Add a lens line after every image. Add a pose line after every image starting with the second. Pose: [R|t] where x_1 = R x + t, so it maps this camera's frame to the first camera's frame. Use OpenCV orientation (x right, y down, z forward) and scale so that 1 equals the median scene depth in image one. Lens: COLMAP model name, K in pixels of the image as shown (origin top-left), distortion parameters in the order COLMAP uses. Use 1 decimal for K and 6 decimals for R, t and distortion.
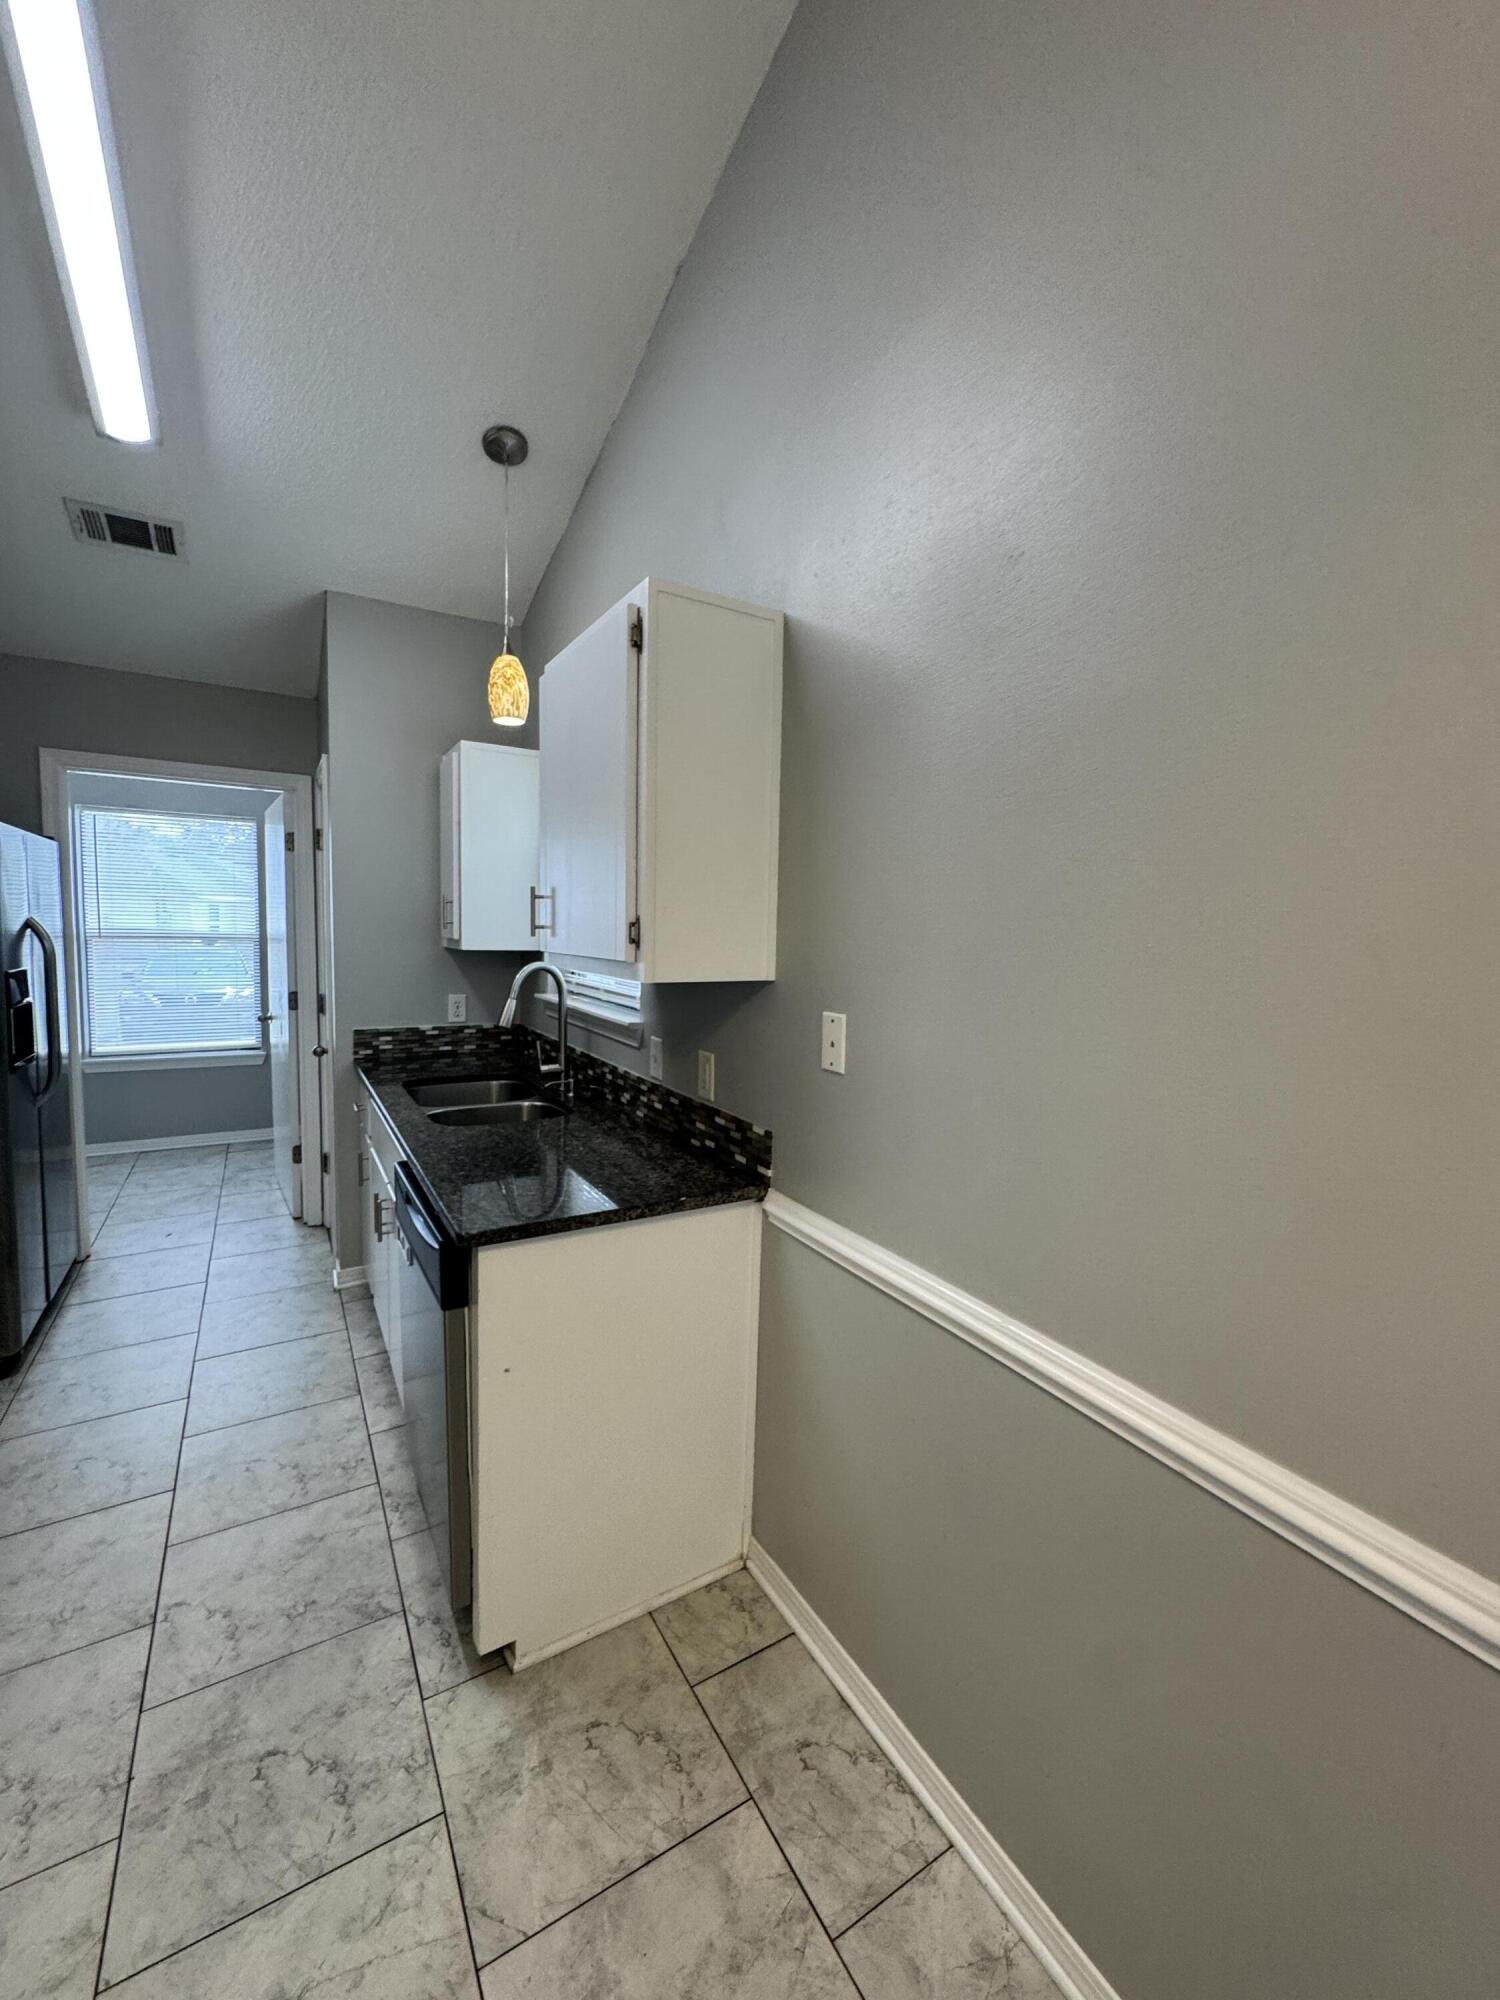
lens RADIAL K [[804.5, 0, 749.6], [0, 804.5, 1000.1], [0, 0, 1]] dist [-0.001660, 0.000550]
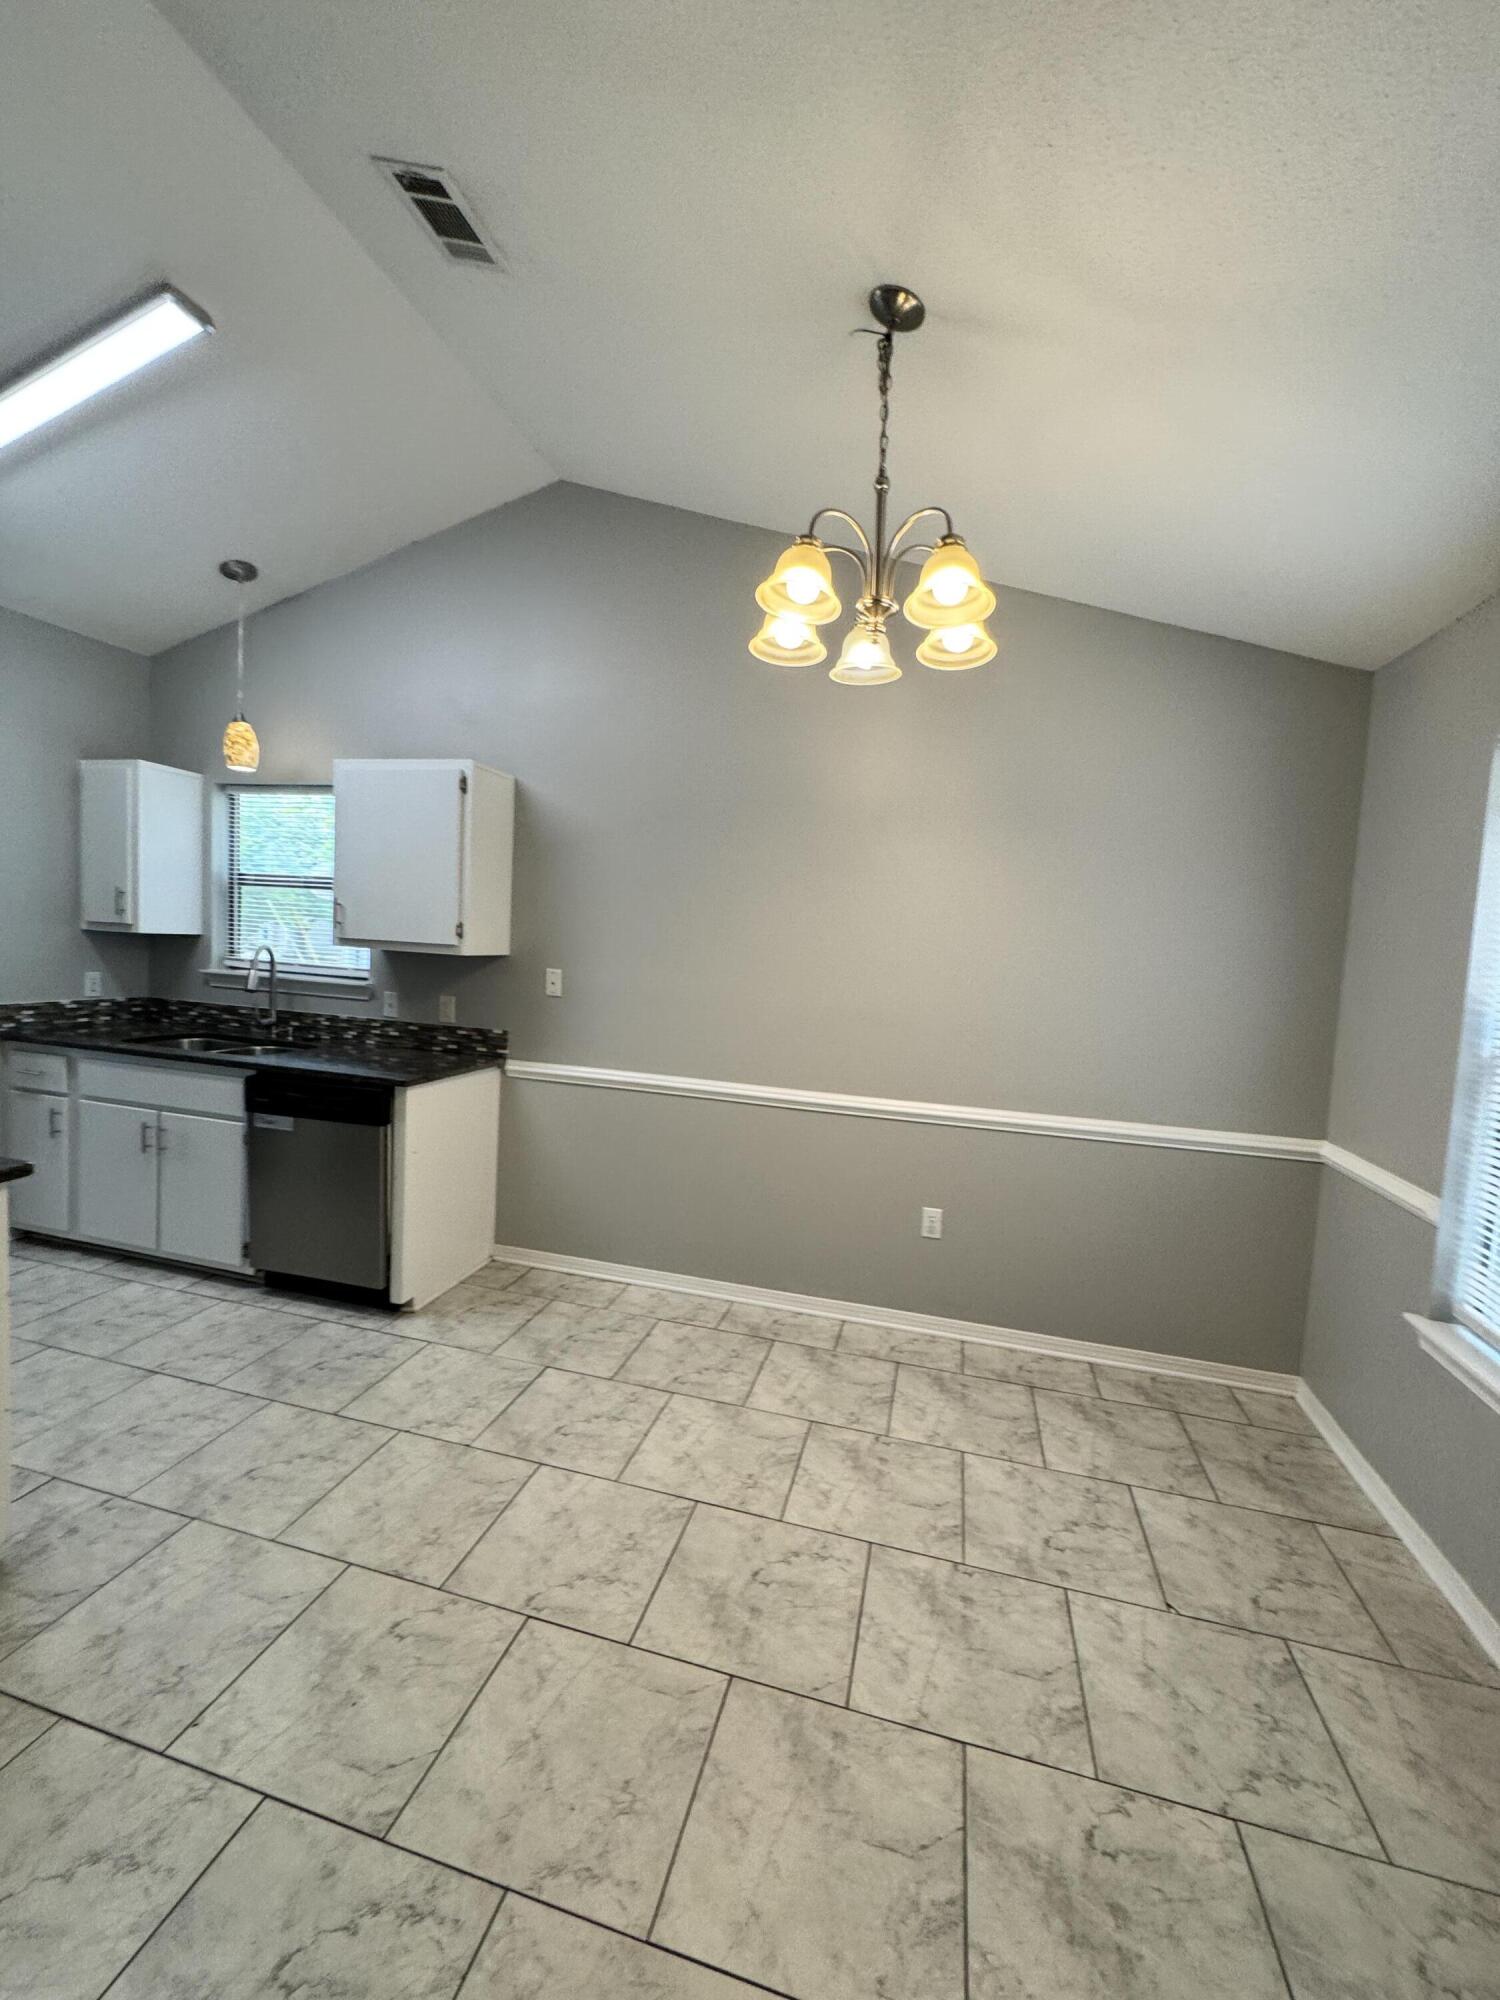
lens RADIAL K [[804.5, 0, 750.3], [0, 804.5, 998.7], [0, 0, 1]] dist [-0.001660, 0.000550]
pose [[0.714565, -0.035988, 0.698643, -0.878221], [0.026400, 0.999352, 0.024476, 0.048291], [-0.699071, 0.000954, 0.715052, -0.799436]]
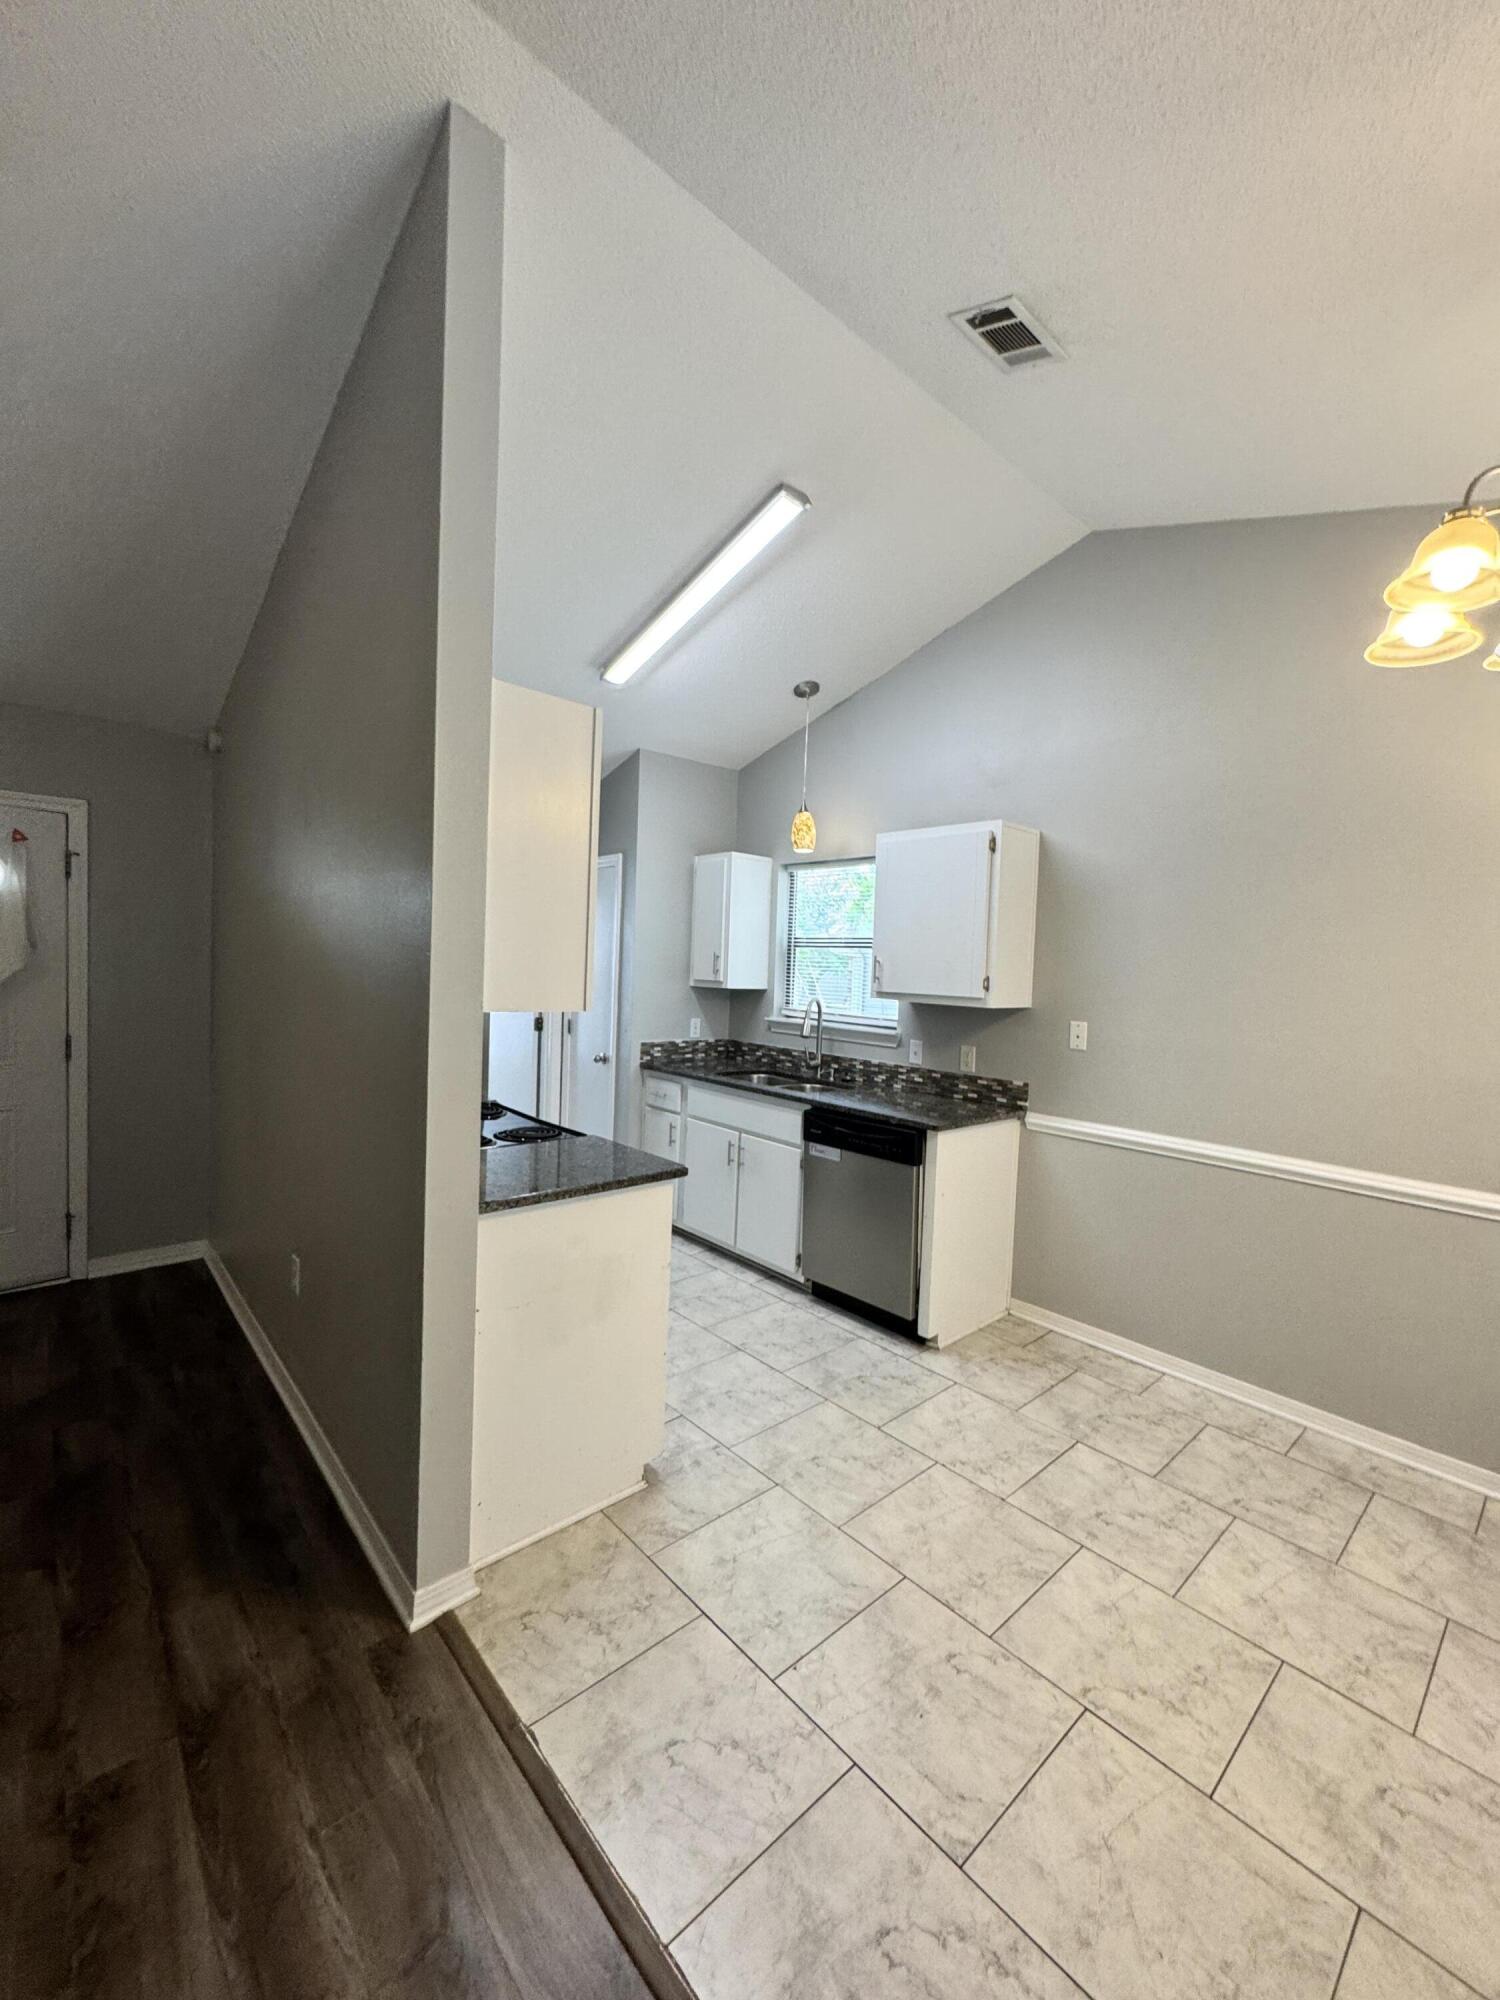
lens RADIAL K [[804.5, 0, 747.6], [0, 804.5, 998.6], [0, 0, 1]] dist [-0.001660, 0.000550]
pose [[0.981813, 0.004630, 0.189794, -0.973601], [0.003711, 0.999043, -0.043570, 0.036184], [-0.189814, 0.043482, 0.980857, -0.784022]]
